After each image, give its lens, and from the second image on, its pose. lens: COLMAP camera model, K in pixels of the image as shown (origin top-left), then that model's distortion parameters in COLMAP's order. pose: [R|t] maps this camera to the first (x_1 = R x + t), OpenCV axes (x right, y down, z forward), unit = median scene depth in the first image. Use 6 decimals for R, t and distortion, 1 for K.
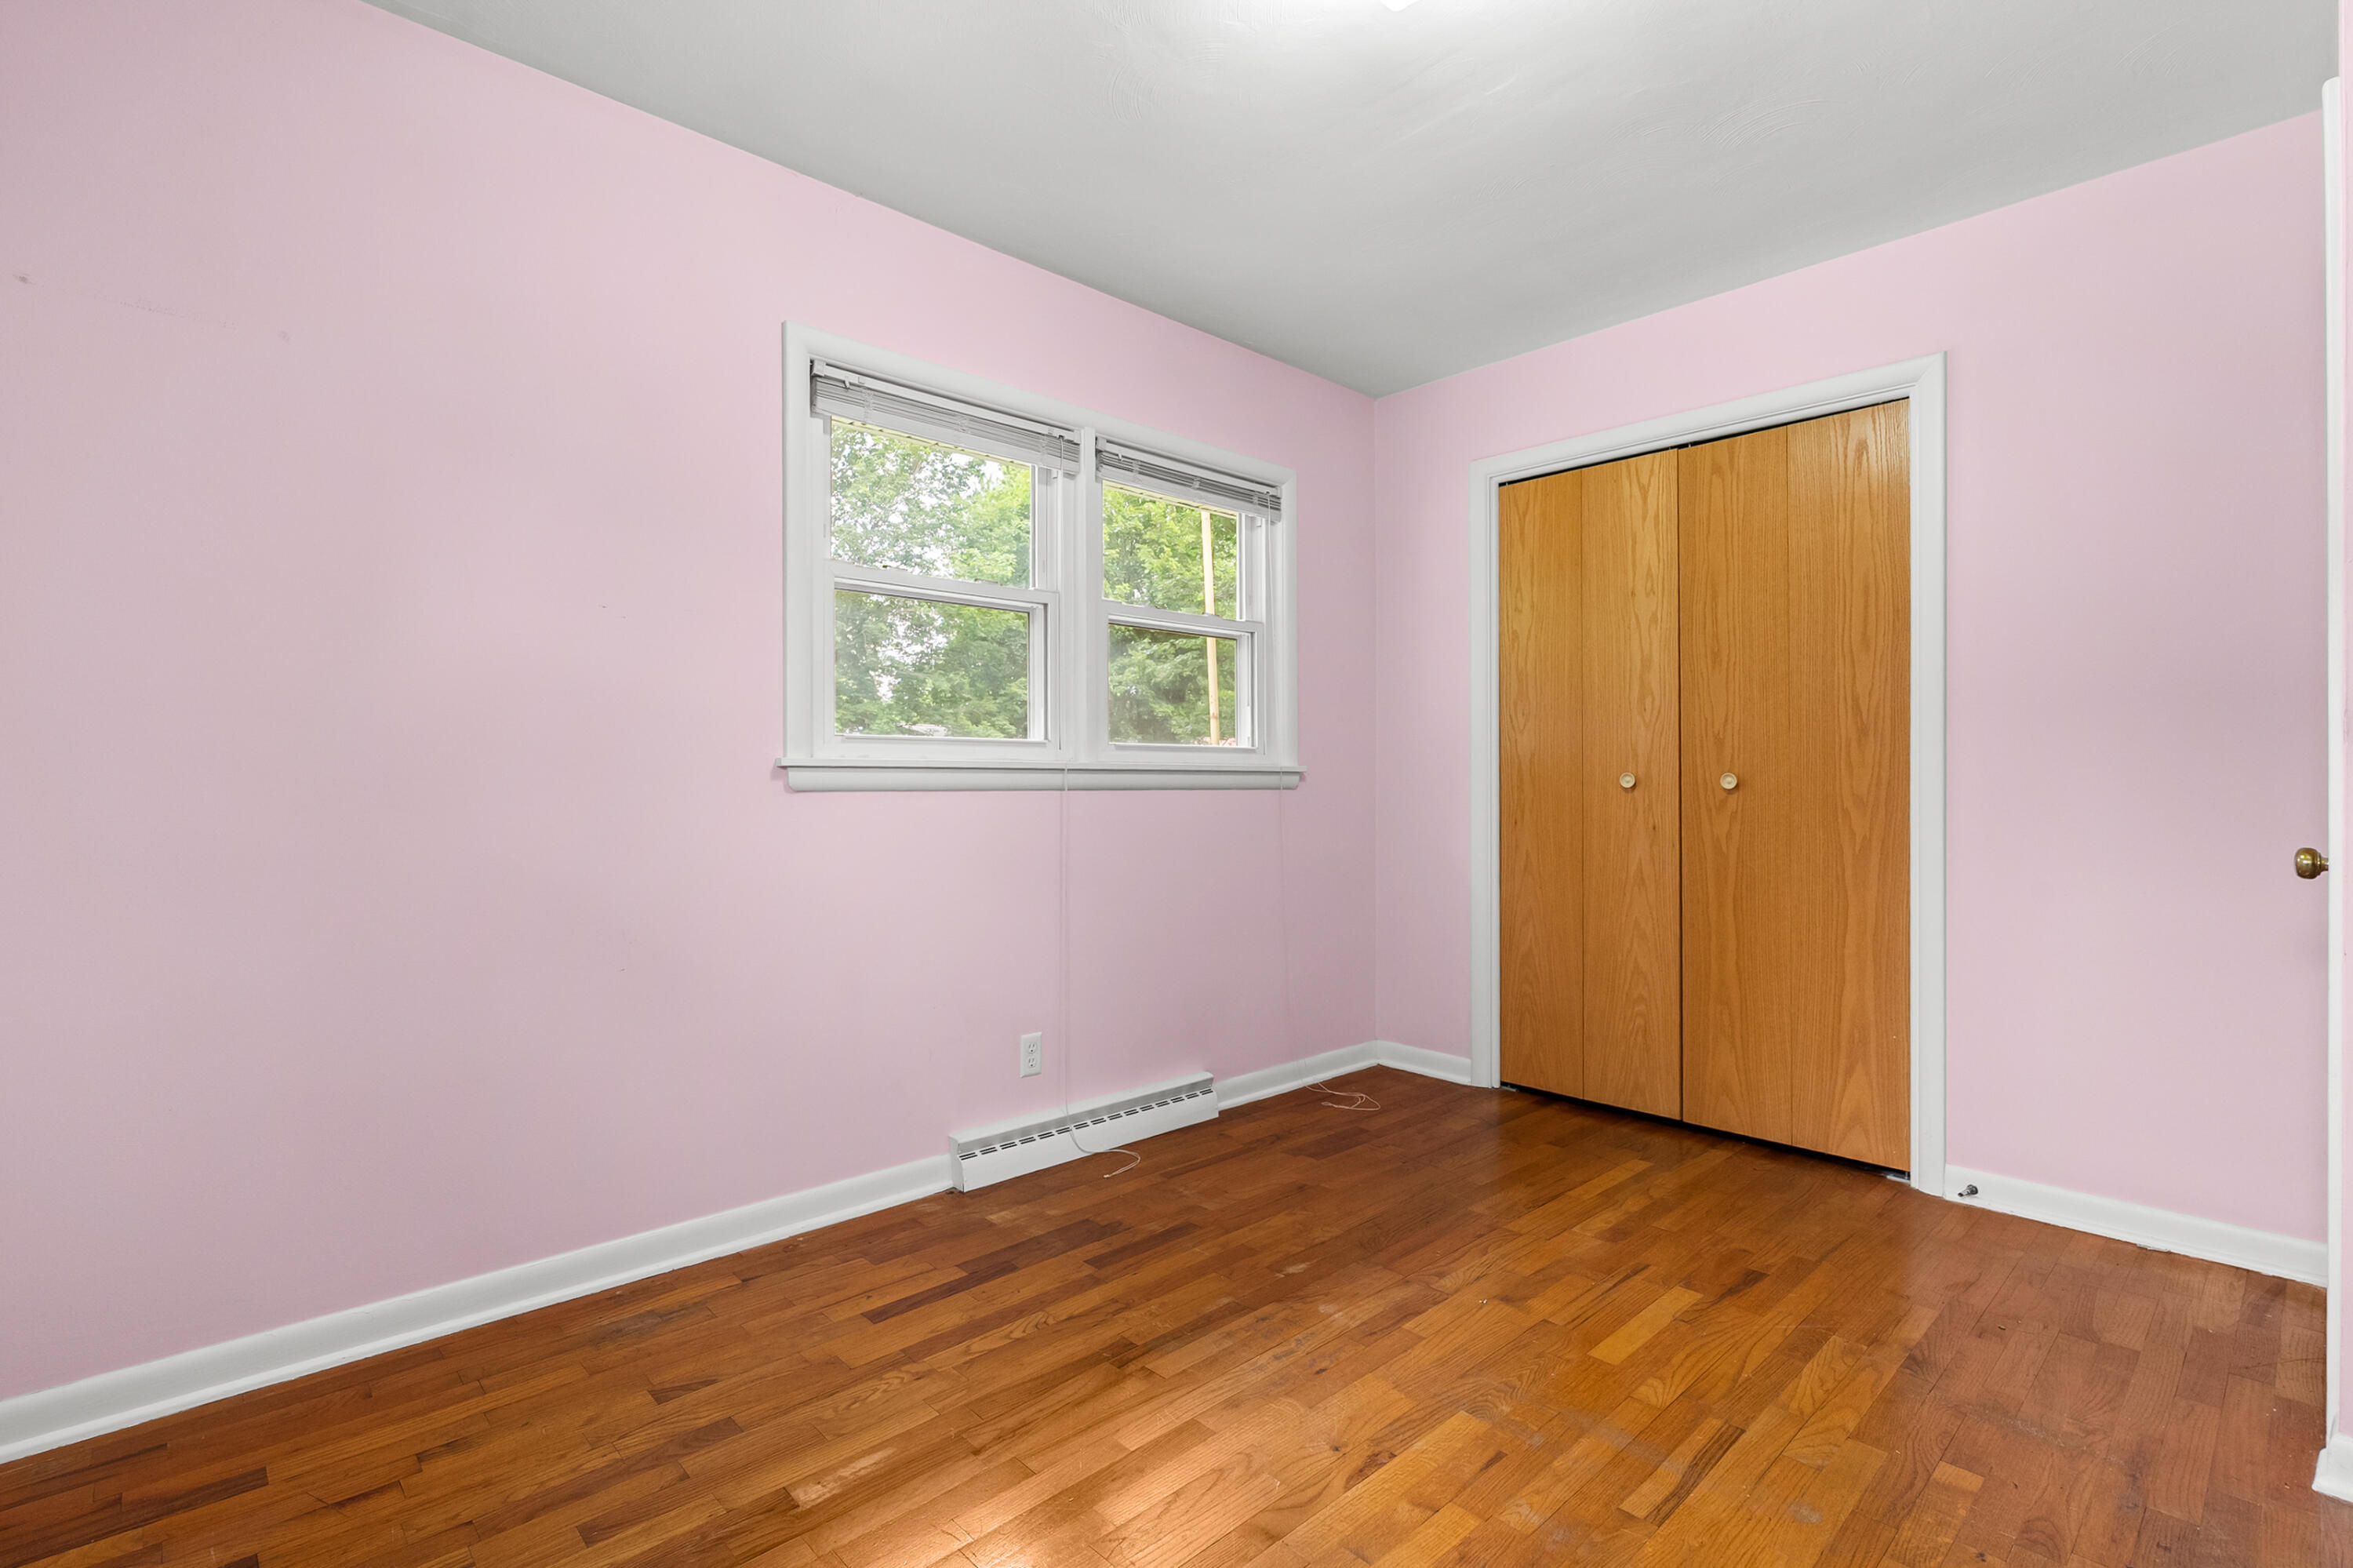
lens RADIAL K [[1065.9, 0, 1187.6], [0, 1065.9, 772.8], [0, 0, 1]] dist [-0.003301, 0.000044]
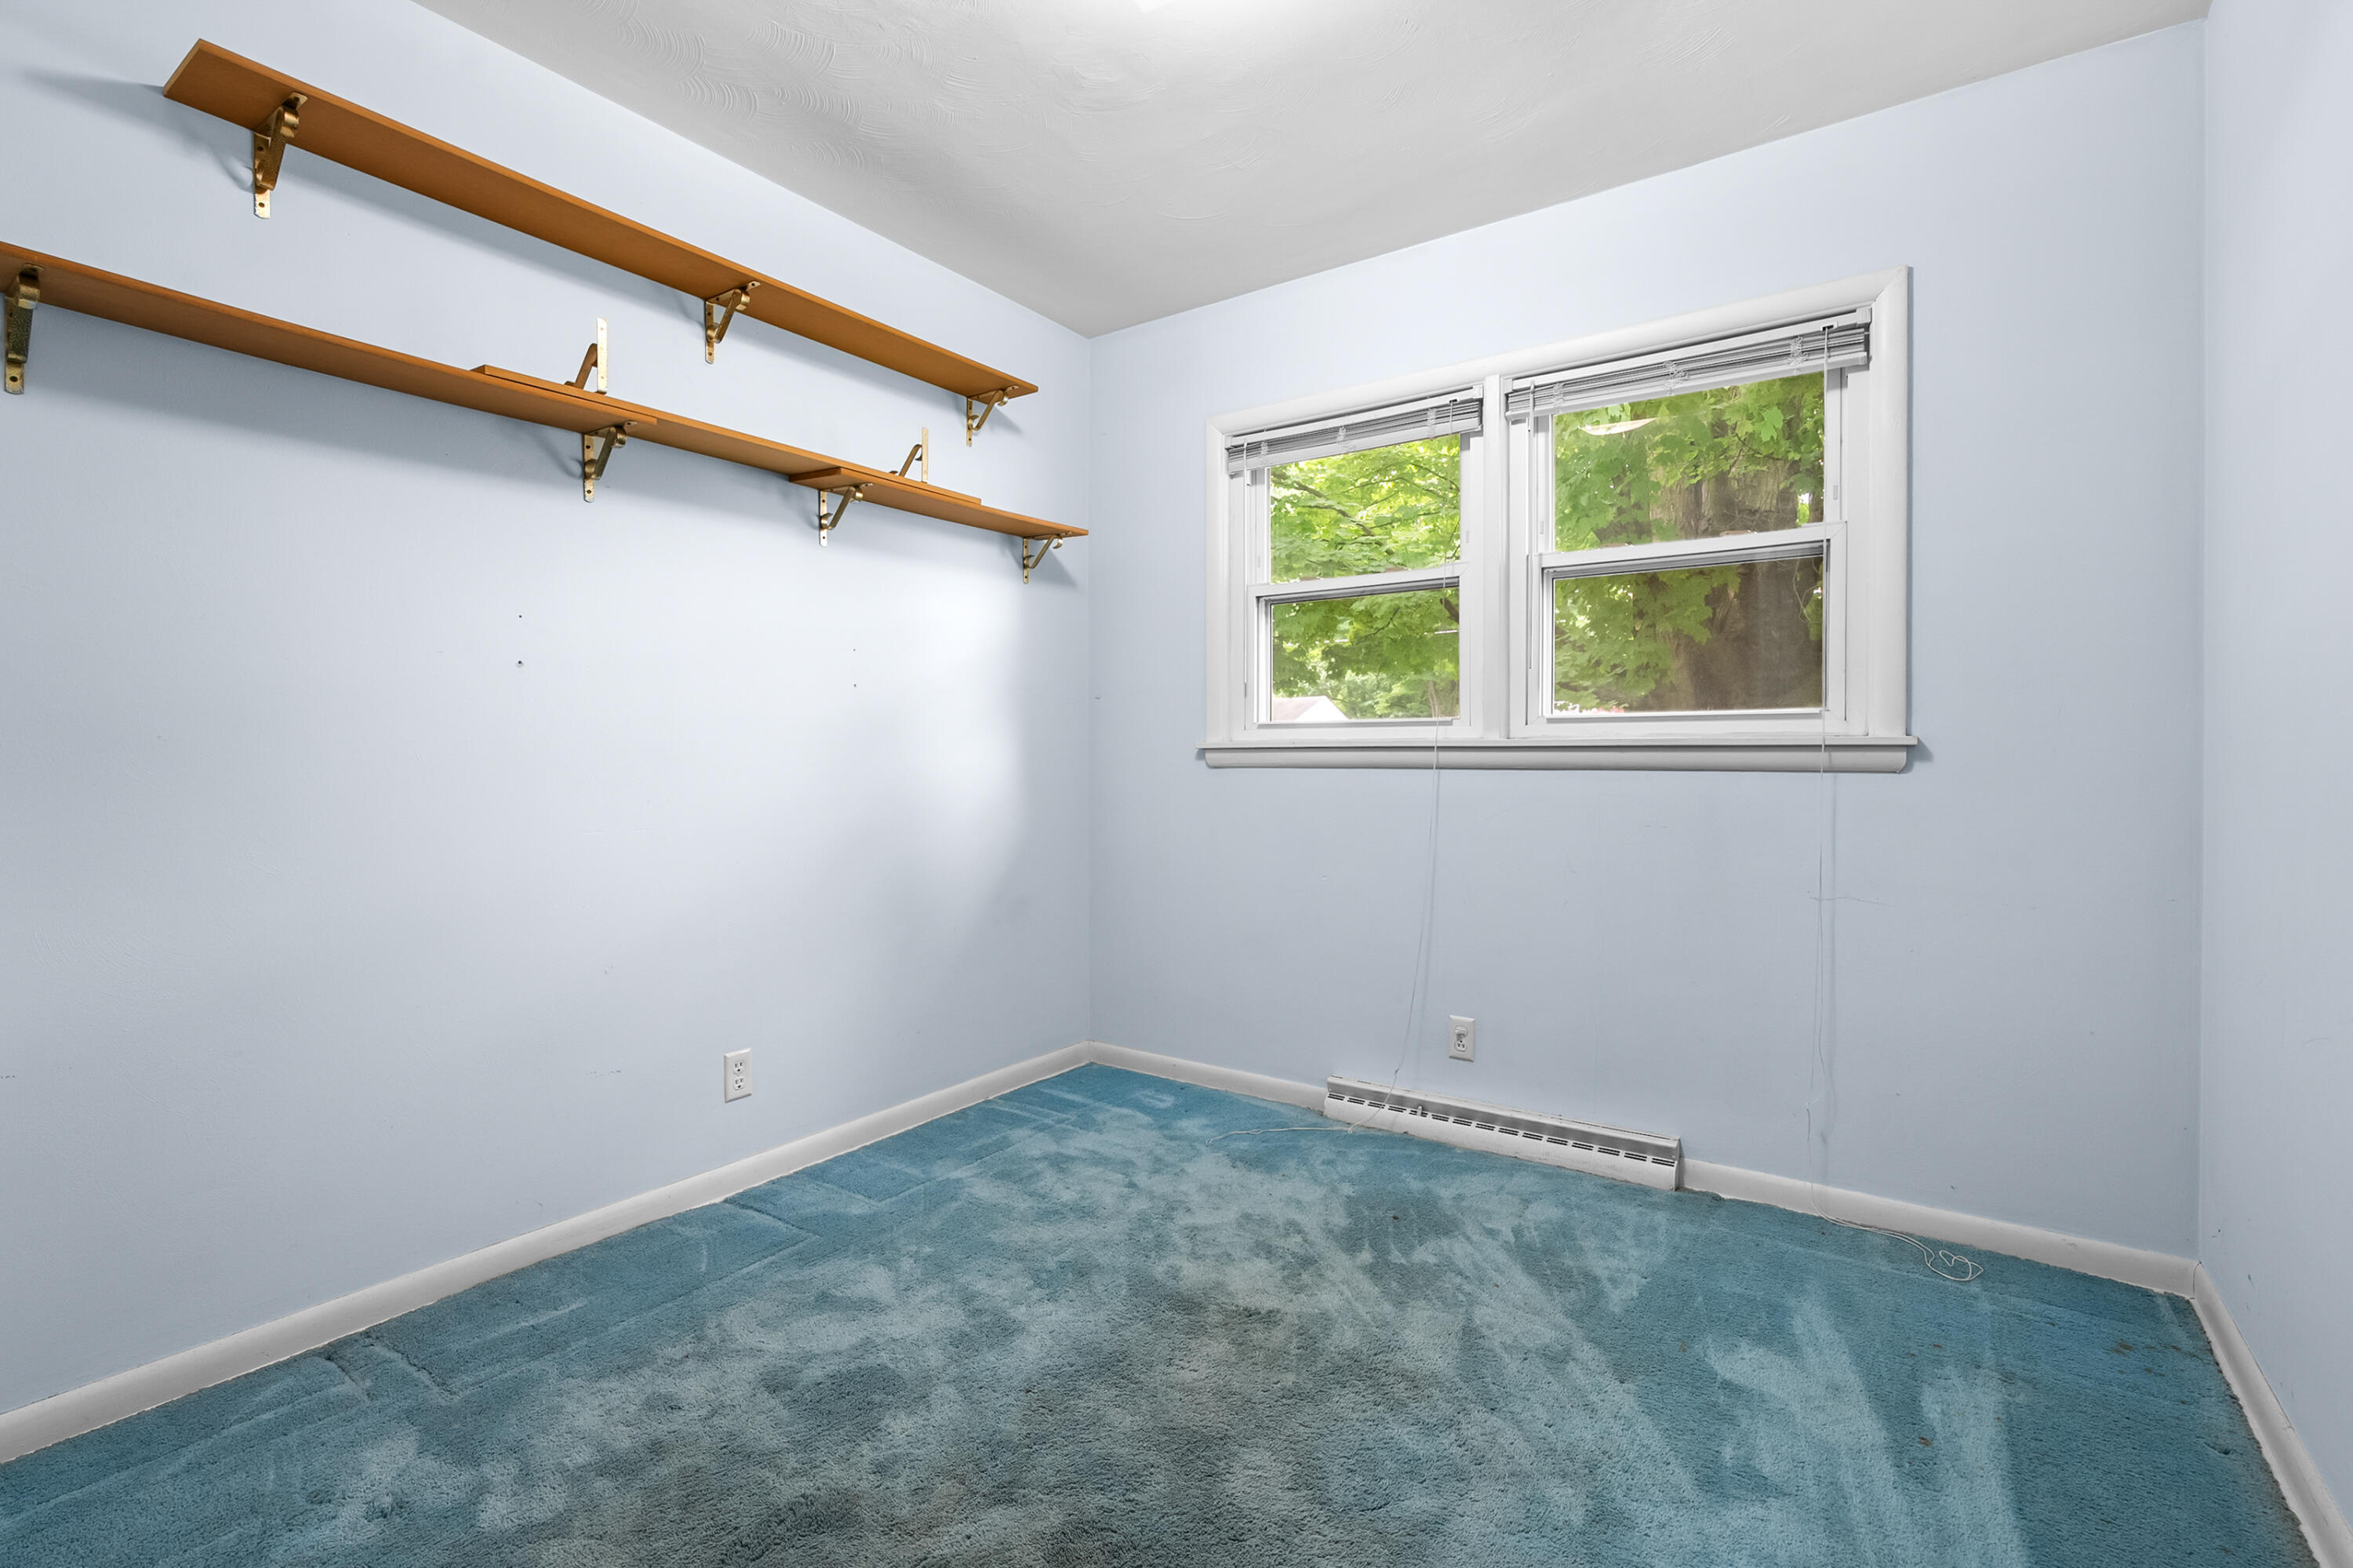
lens RADIAL K [[1065.9, 0, 1187.6], [0, 1065.9, 772.8], [0, 0, 1]] dist [-0.003301, 0.000044]
pose [[0.231659, 0.008020, -0.972764, 0.739082], [0.007565, 0.999921, 0.010045, 0.007444], [0.972768, -0.009686, 0.231580, 0.523495]]
